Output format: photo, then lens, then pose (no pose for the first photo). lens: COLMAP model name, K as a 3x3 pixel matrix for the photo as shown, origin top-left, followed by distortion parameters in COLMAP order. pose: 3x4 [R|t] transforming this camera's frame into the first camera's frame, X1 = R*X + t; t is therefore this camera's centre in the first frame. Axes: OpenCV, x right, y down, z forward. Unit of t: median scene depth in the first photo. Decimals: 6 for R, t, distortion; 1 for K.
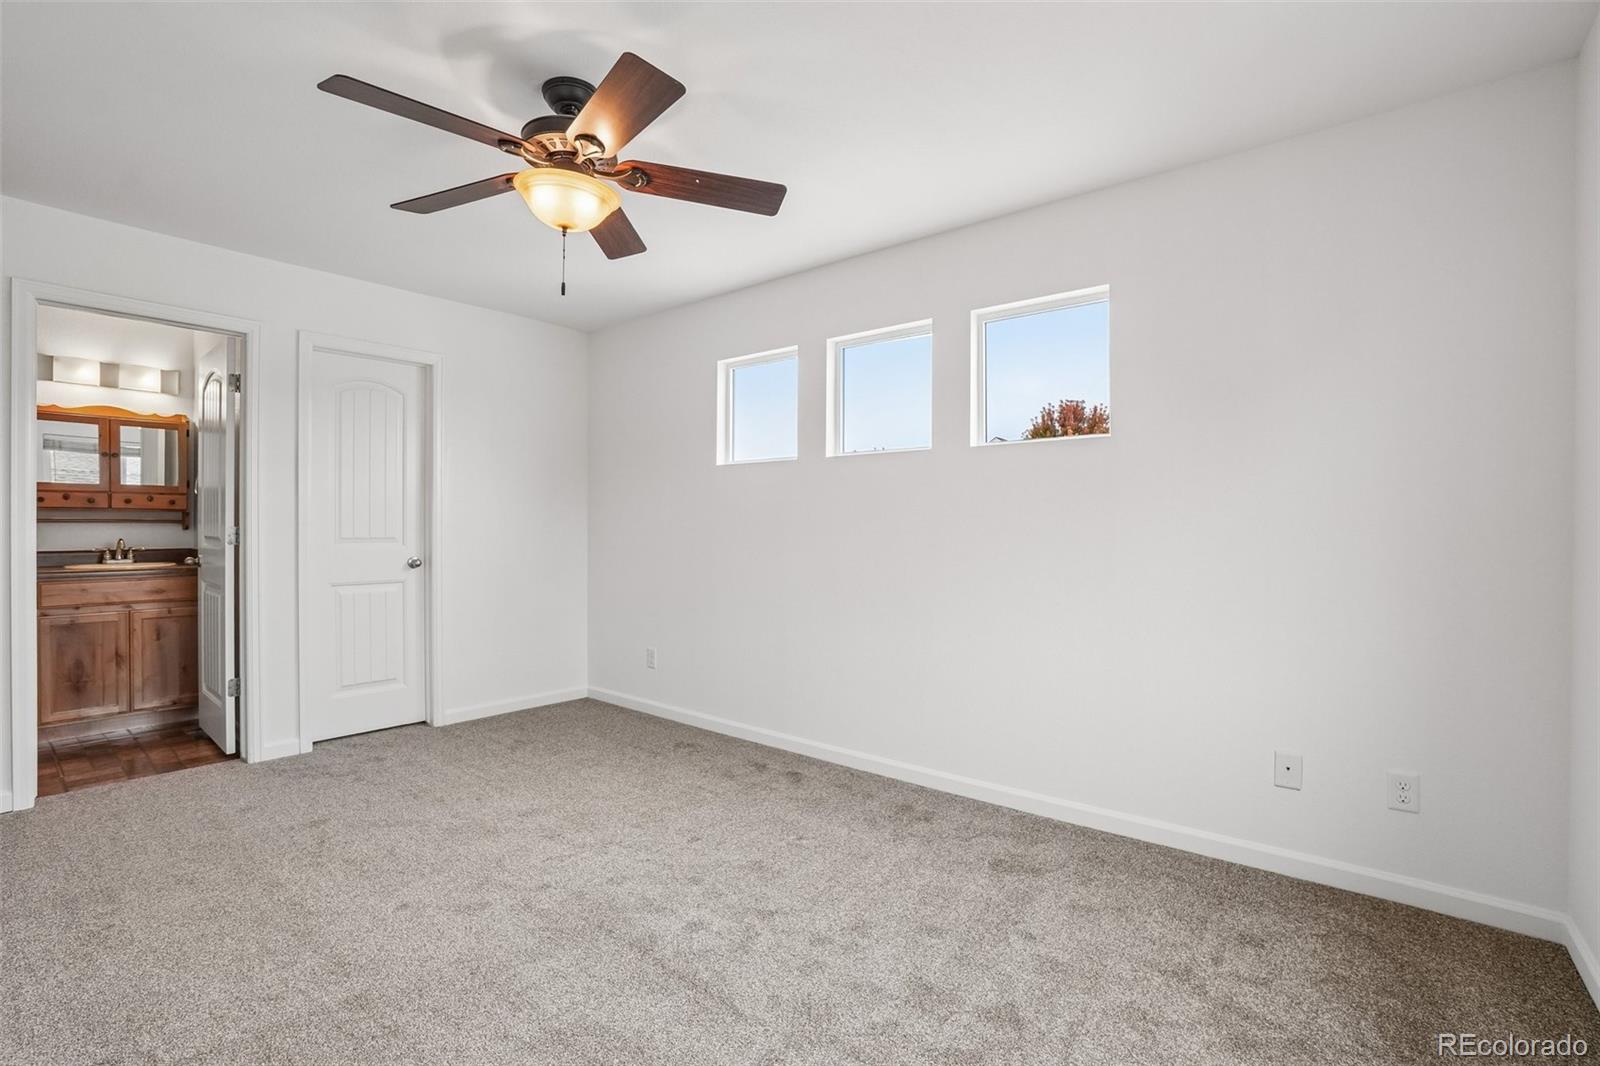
lens RADIAL K [[728.0, 0, 768.6], [0, 728.0, 527.2], [0, 0, 1]] dist [-0.042668, 0.015573]
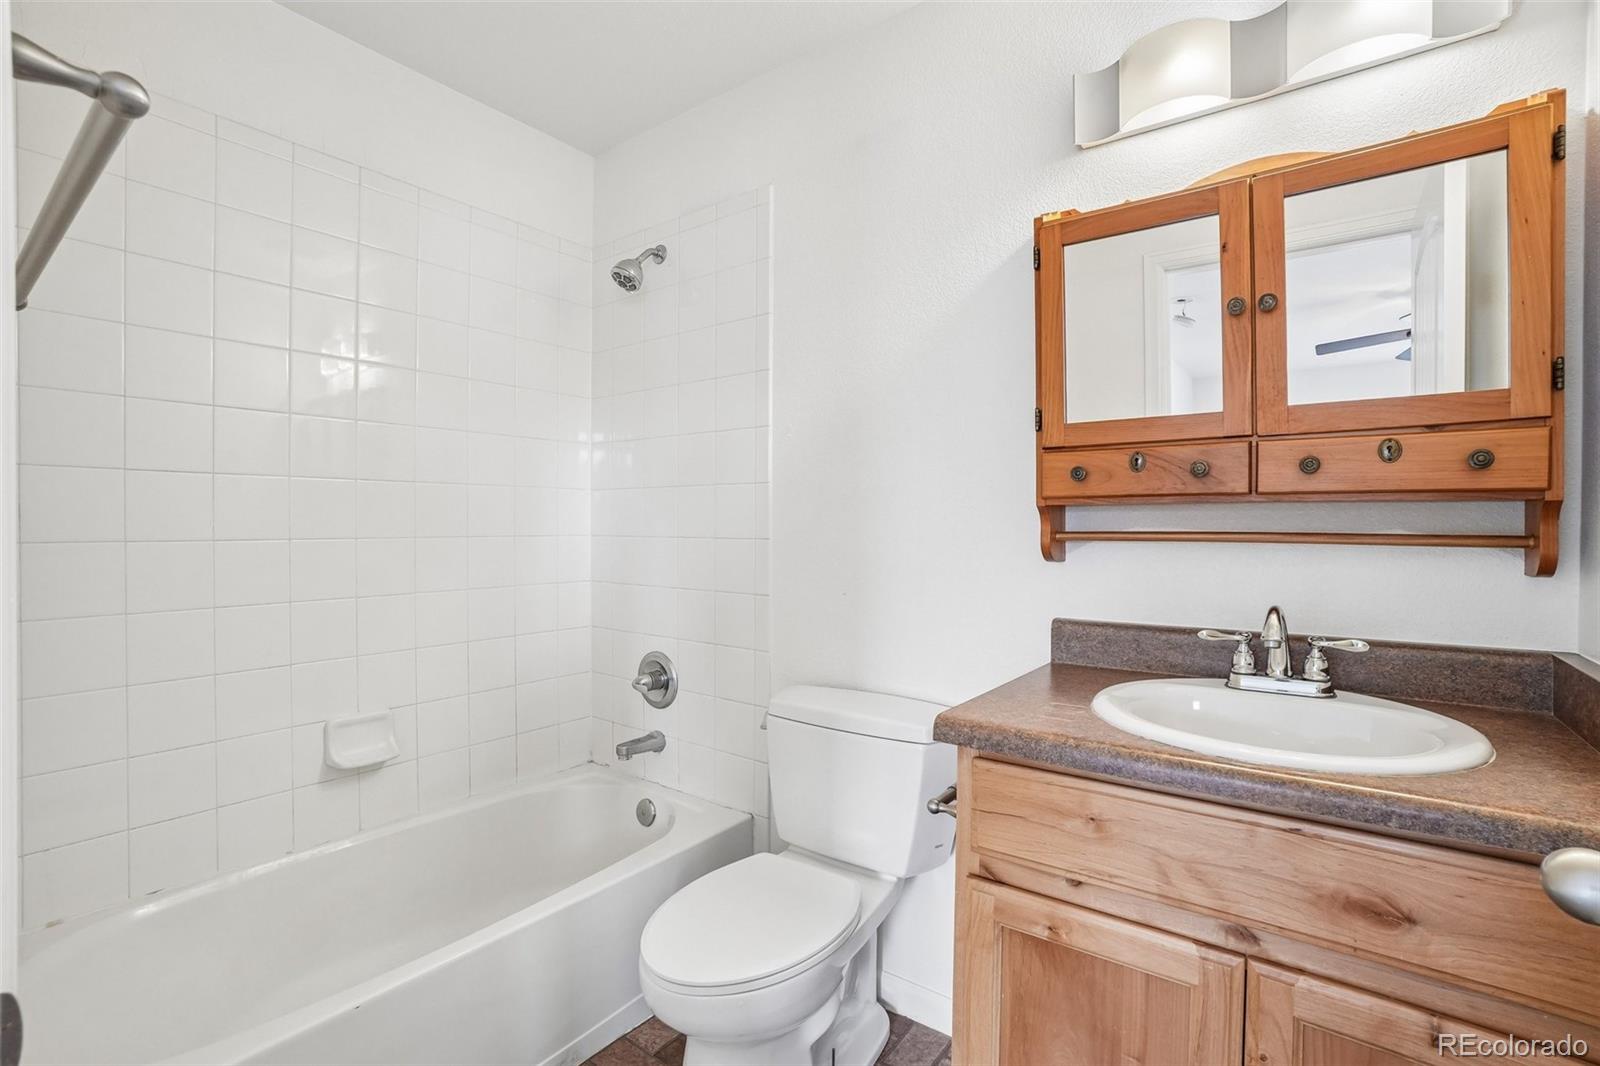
lens RADIAL K [[728.0, 0, 807.0], [0, 728.0, 527.3], [0, 0, 1]] dist [-0.042668, 0.015573]
pose [[0.092249, 0.001010, -0.995735, -0.652281], [-0.004874, 0.999988, 0.000563, -0.012139], [0.995724, 0.004802, 0.092253, 0.789684]]
